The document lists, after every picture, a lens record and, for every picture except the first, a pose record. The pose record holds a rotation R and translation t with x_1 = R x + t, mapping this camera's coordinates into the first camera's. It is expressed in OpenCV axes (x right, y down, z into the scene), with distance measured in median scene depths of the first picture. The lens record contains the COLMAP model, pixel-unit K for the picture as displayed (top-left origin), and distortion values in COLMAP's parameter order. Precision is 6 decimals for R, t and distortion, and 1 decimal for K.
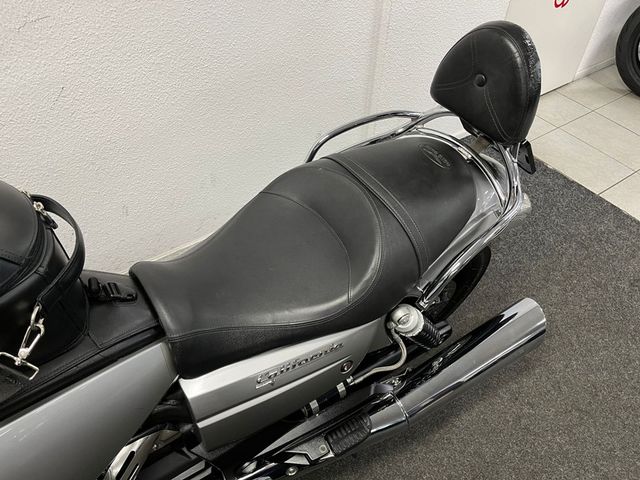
lens RADIAL K [[487.0, 0, 320.0], [0, 487.0, 240.0], [0, 0, 1]] dist [0.102901, -0.126866]
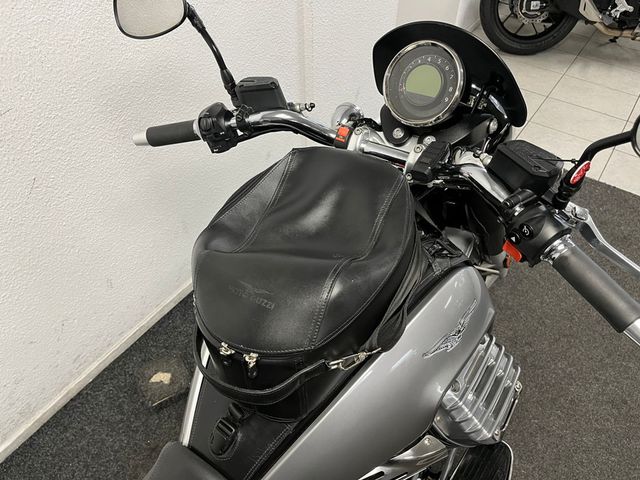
lens RADIAL K [[487.0, 0, 320.0], [0, 487.0, 240.0], [0, 0, 1]] dist [0.102901, -0.126866]
pose [[0.939144, -0.270985, 0.211127, -0.217803], [0.267332, 0.962495, 0.046224, -0.086534], [-0.215735, 0.013030, 0.976365, -0.015423]]
